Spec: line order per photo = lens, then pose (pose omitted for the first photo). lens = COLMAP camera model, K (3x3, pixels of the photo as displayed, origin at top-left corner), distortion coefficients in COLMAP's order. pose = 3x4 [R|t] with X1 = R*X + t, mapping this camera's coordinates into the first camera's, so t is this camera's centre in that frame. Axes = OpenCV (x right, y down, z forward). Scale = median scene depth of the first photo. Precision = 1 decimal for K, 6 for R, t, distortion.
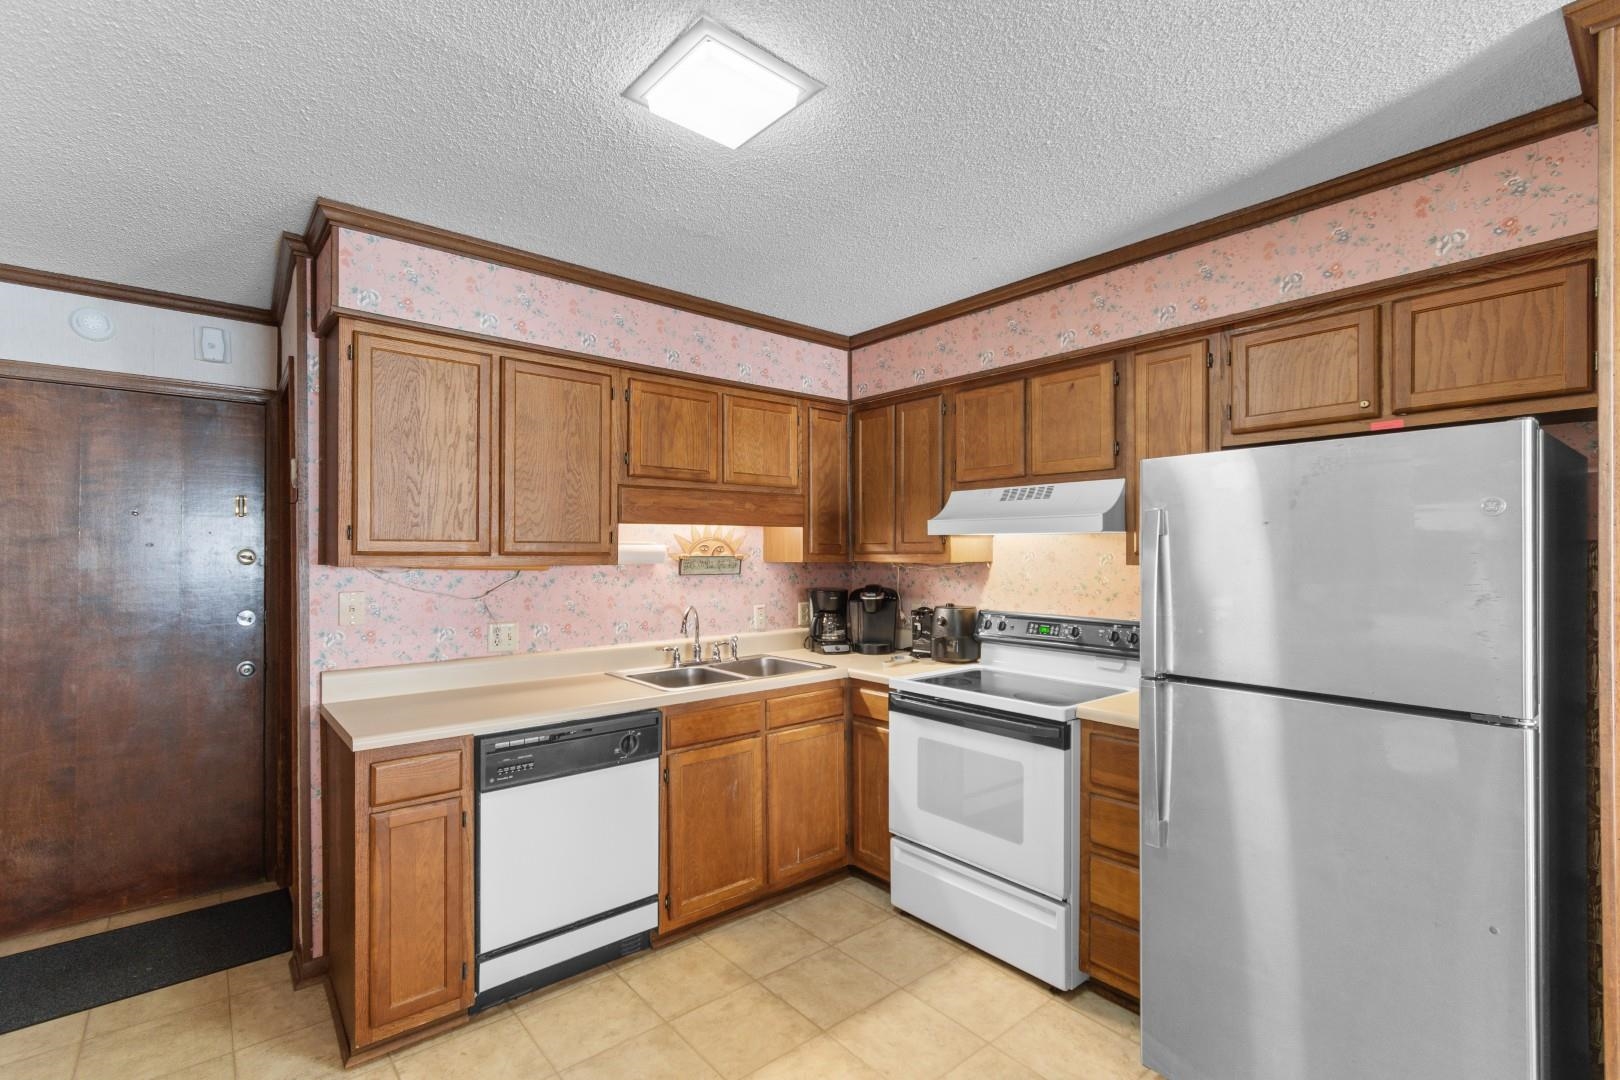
lens RADIAL K [[729.7, 0, 806.4], [0, 729.7, 551.6], [0, 0, 1]] dist [0.002313, -0.000328]
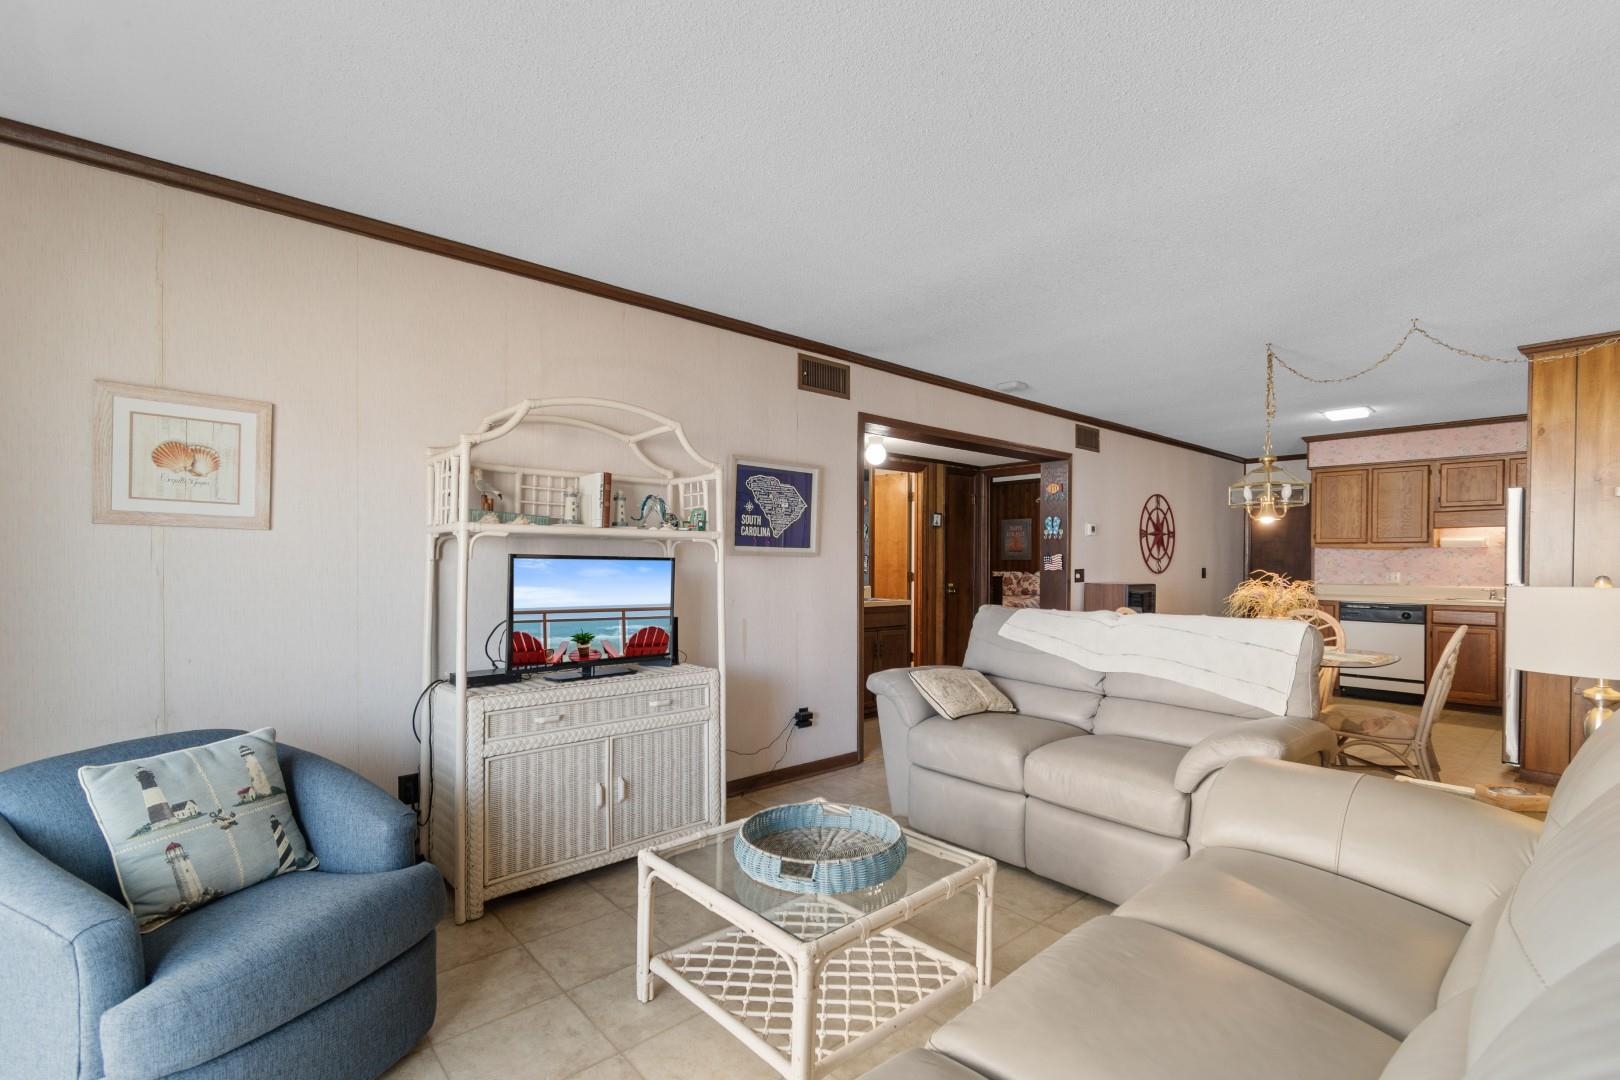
lens RADIAL K [[730.3, 0, 805.4], [0, 730.3, 565.5], [0, 0, 1]] dist [0.001295, -0.000414]
pose [[0.026145, 0.006817, -0.999635, 2.009794], [-0.004180, 0.999969, 0.006710, 0.070880], [0.999649, 0.004003, 0.026173, -1.042394]]
